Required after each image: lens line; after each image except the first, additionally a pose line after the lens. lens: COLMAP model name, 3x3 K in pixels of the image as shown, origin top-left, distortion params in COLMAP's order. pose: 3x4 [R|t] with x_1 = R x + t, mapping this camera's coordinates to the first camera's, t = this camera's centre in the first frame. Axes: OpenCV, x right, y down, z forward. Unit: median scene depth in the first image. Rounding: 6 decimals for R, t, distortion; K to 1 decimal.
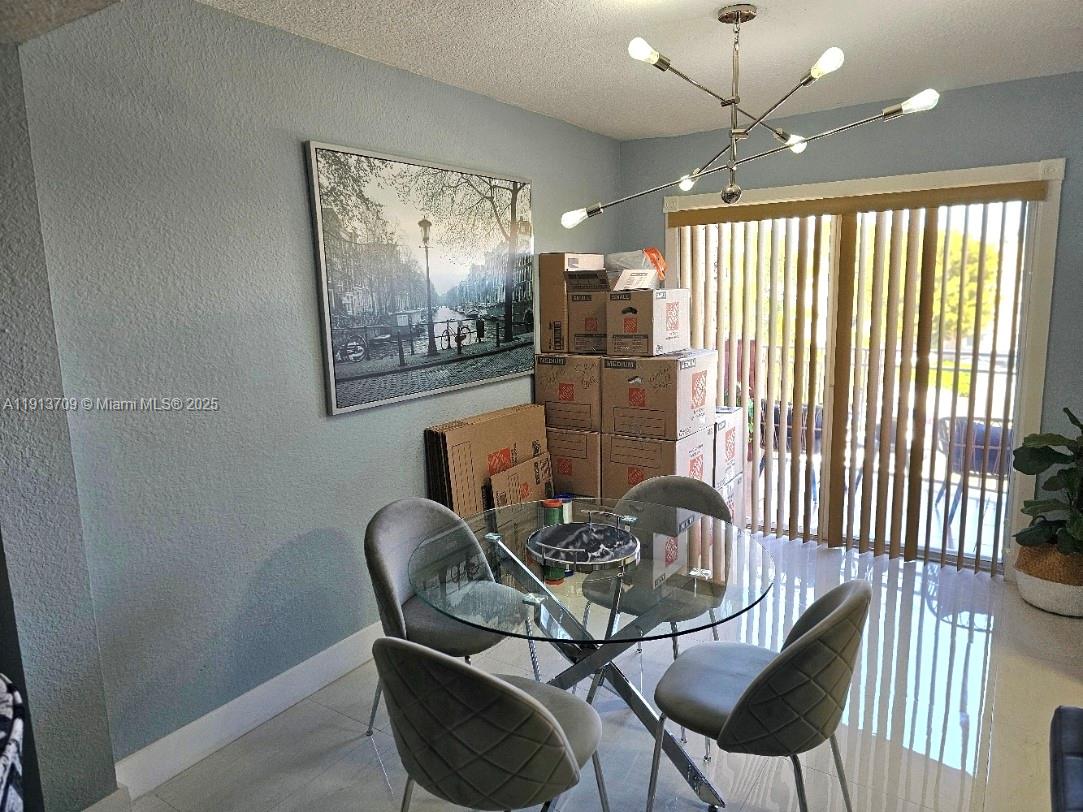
lens RADIAL K [[723.5, 0, 542.0], [0, 723.5, 409.7], [0, 0, 1]] dist [0.056266, -0.014257]
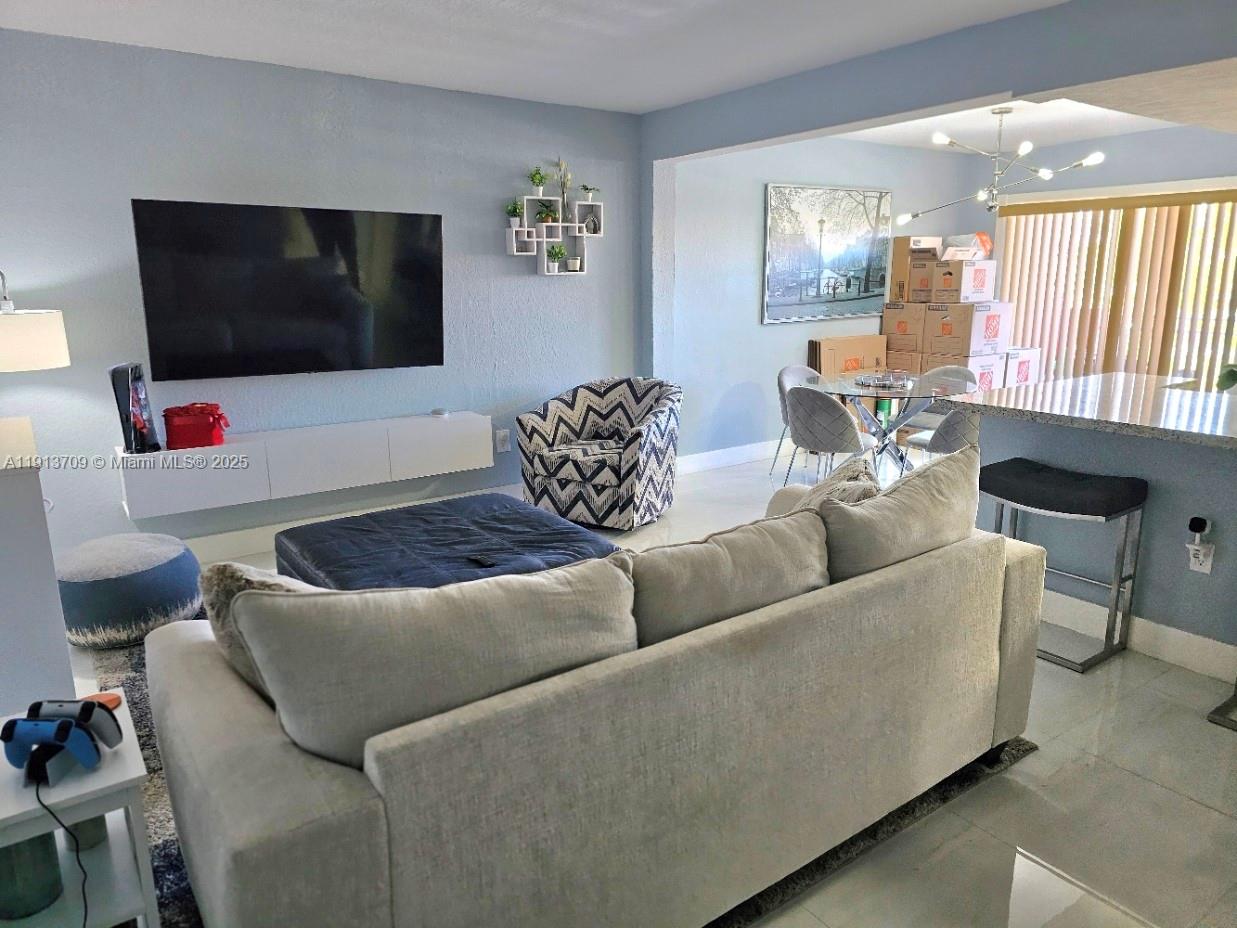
lens RADIAL K [[826.4, 0, 620.9], [0, 826.4, 457.9], [0, 0, 1]] dist [0.056266, -0.014257]
pose [[0.928469, 0.102185, -0.357076, 0.149142], [-0.080782, 0.993952, 0.074391, 0.183187], [0.362518, -0.040224, 0.931108, -0.965790]]
